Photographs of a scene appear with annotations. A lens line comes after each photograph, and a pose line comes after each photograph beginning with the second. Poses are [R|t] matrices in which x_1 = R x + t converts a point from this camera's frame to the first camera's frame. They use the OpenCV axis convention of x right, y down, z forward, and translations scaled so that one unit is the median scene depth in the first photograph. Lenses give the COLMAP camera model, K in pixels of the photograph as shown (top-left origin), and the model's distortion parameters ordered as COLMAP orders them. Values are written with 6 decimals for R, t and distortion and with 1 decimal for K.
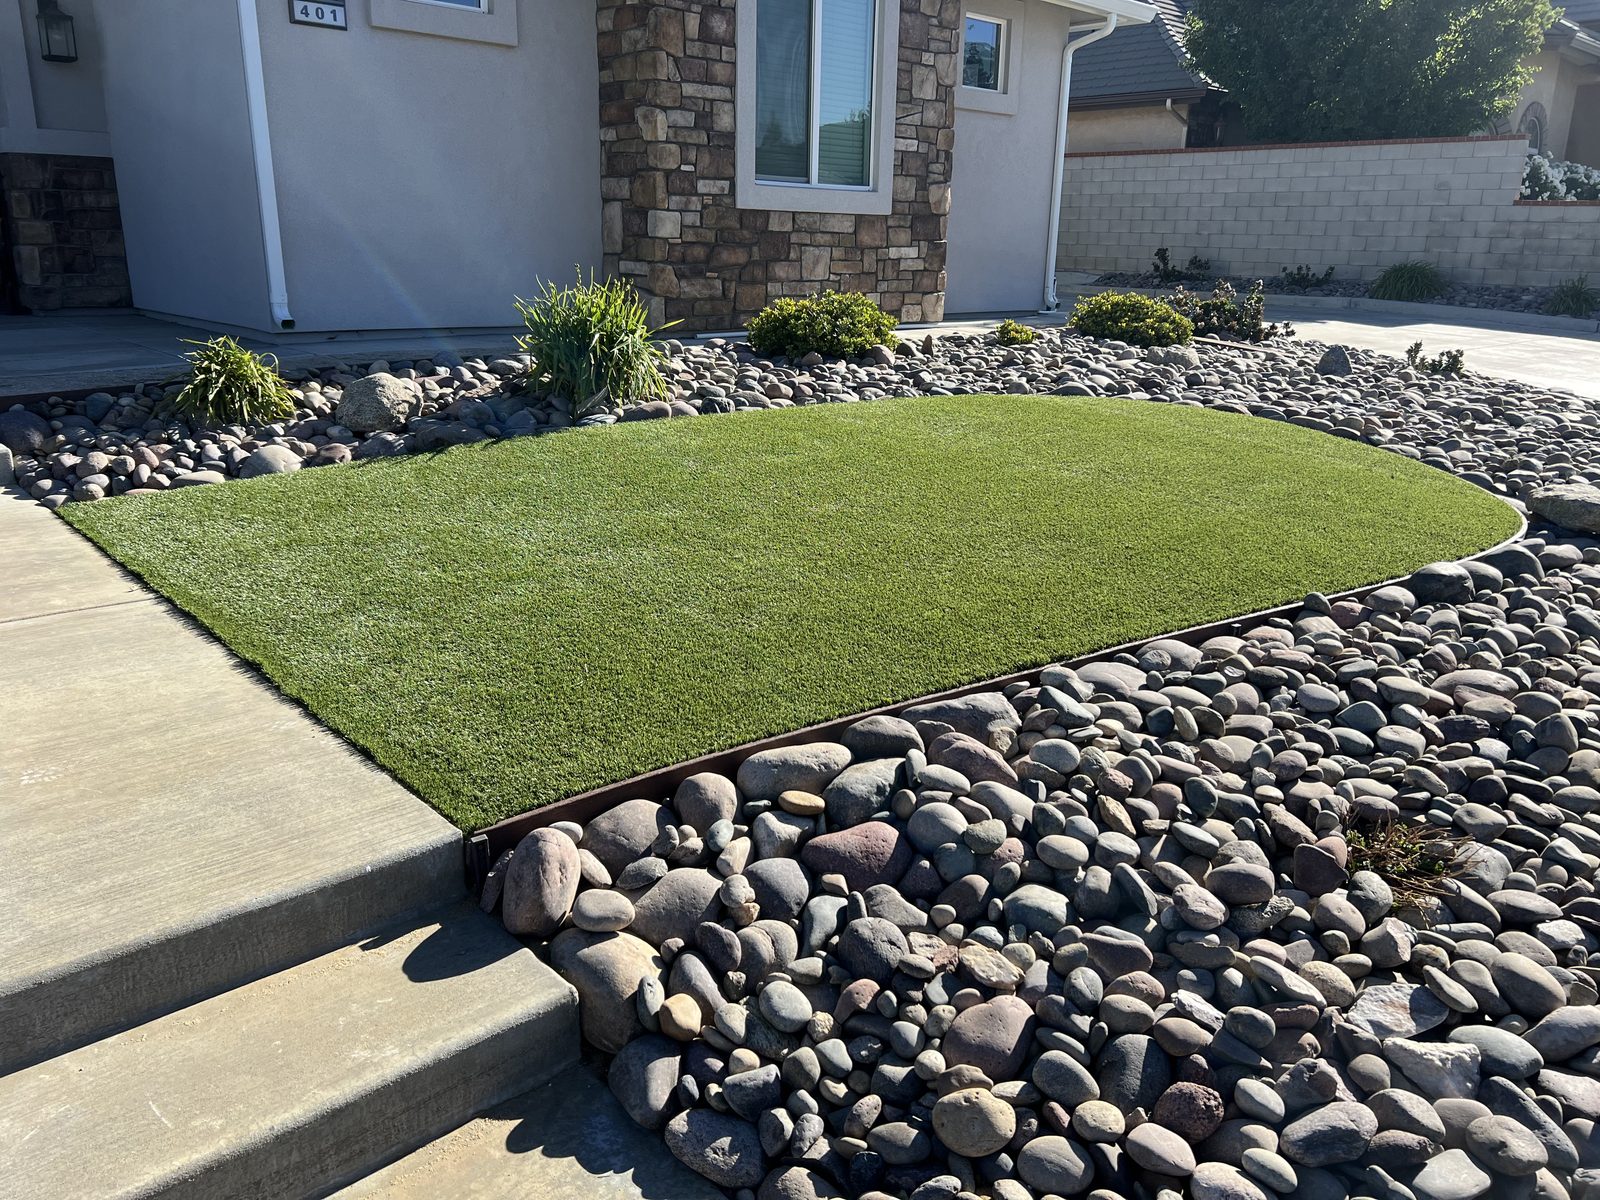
lens RADIAL K [[1221.8, 0, 847.8], [0, 1221.8, 614.9], [0, 0, 1]] dist [0.042947, -0.049336]
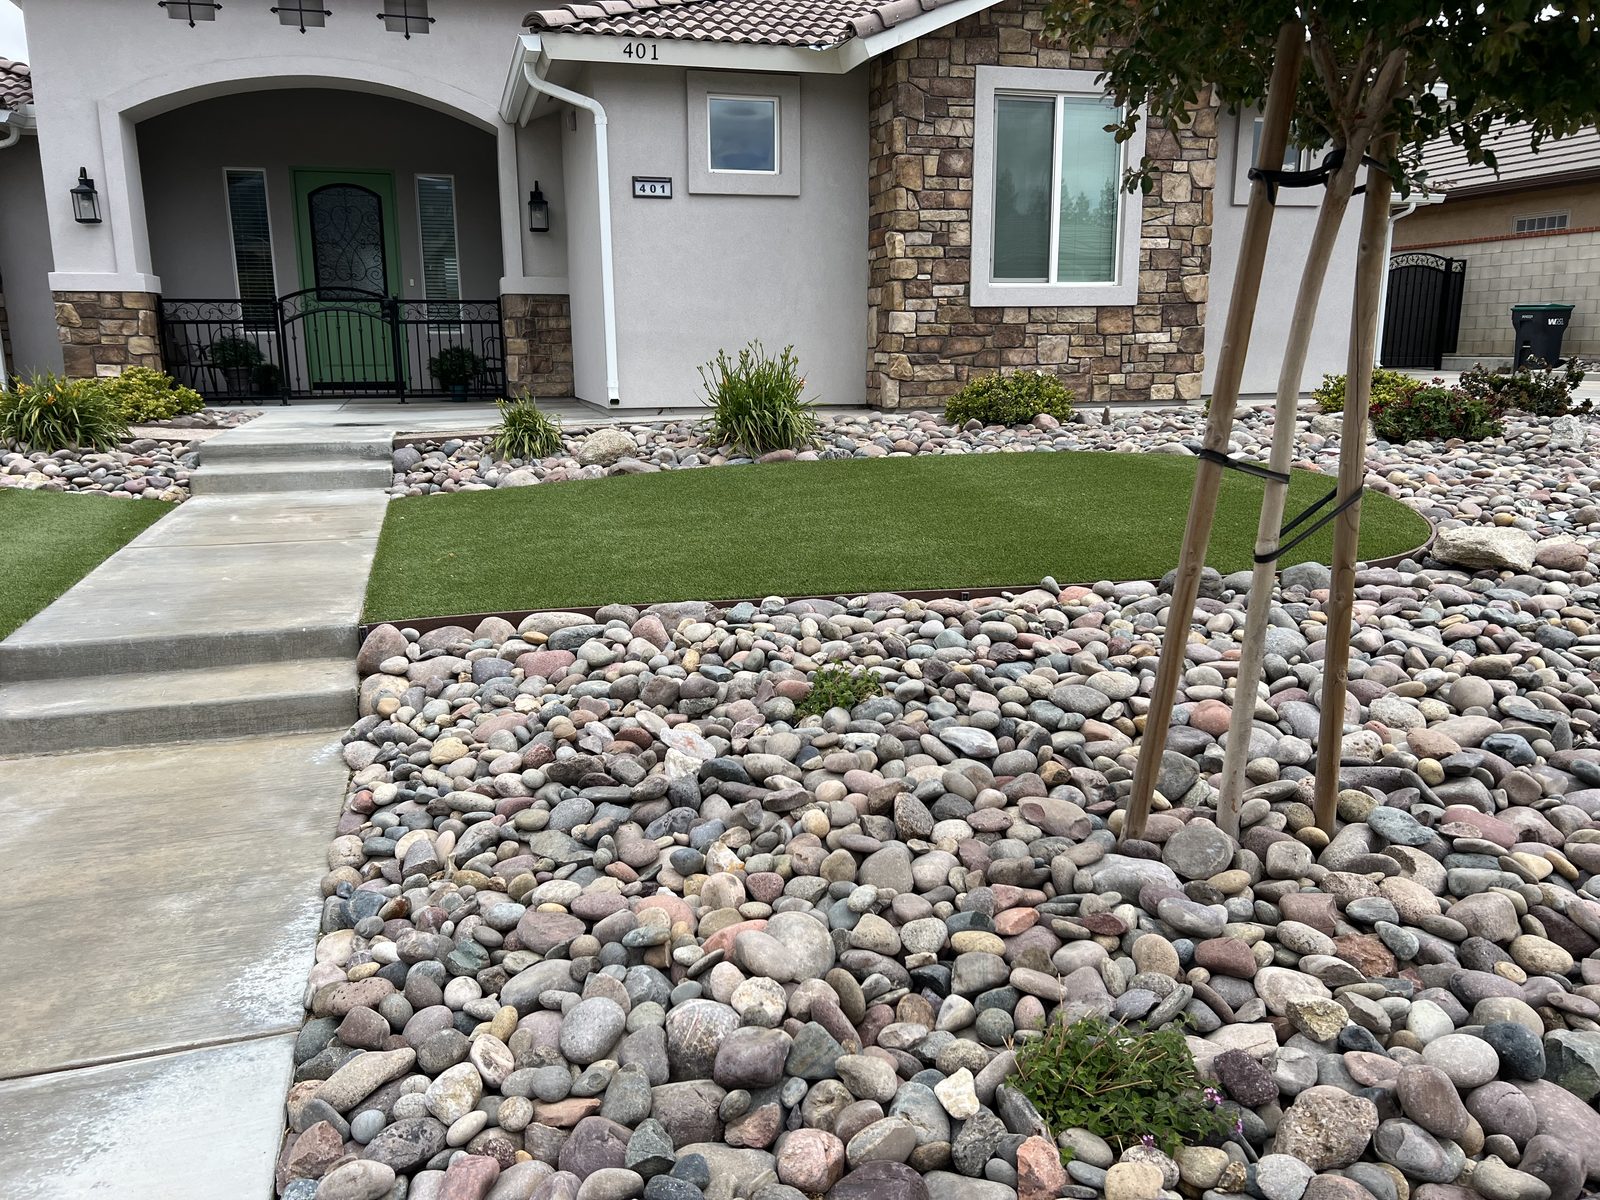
lens RADIAL K [[1221.8, 0, 789.8], [0, 1221.8, 598.8], [0, 0, 1]] dist [0.042947, -0.049336]
pose [[0.879651, 0.063641, -0.471343, 0.337263], [-0.108362, 0.991761, -0.068325, 0.054158], [0.463112, 0.111178, 0.879299, -0.106267]]
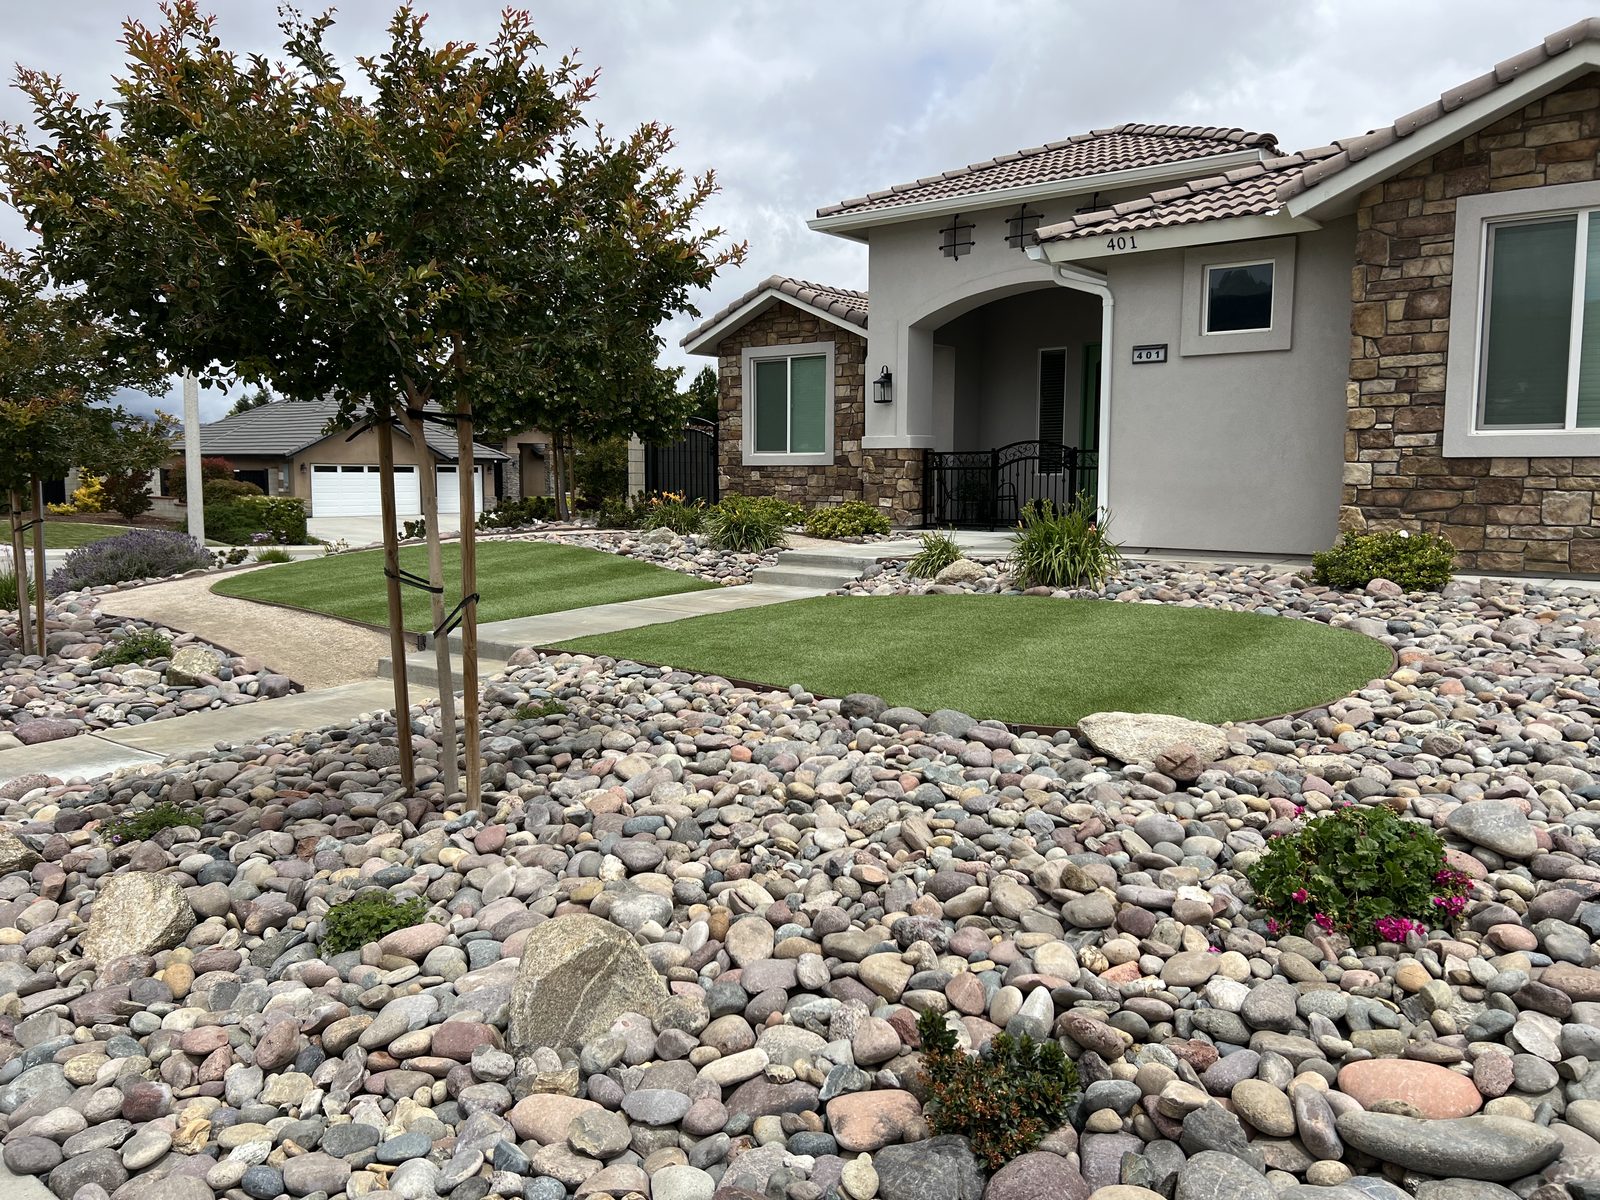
lens RADIAL K [[1221.8, 0, 801.1], [0, 1221.8, 601.1], [0, 0, 1]] dist [0.042947, -0.049336]
pose [[0.116329, 0.074488, -0.990414, 0.914283], [-0.294740, 0.954853, 0.037195, -0.086243], [0.948470, 0.287588, 0.133032, 0.361830]]
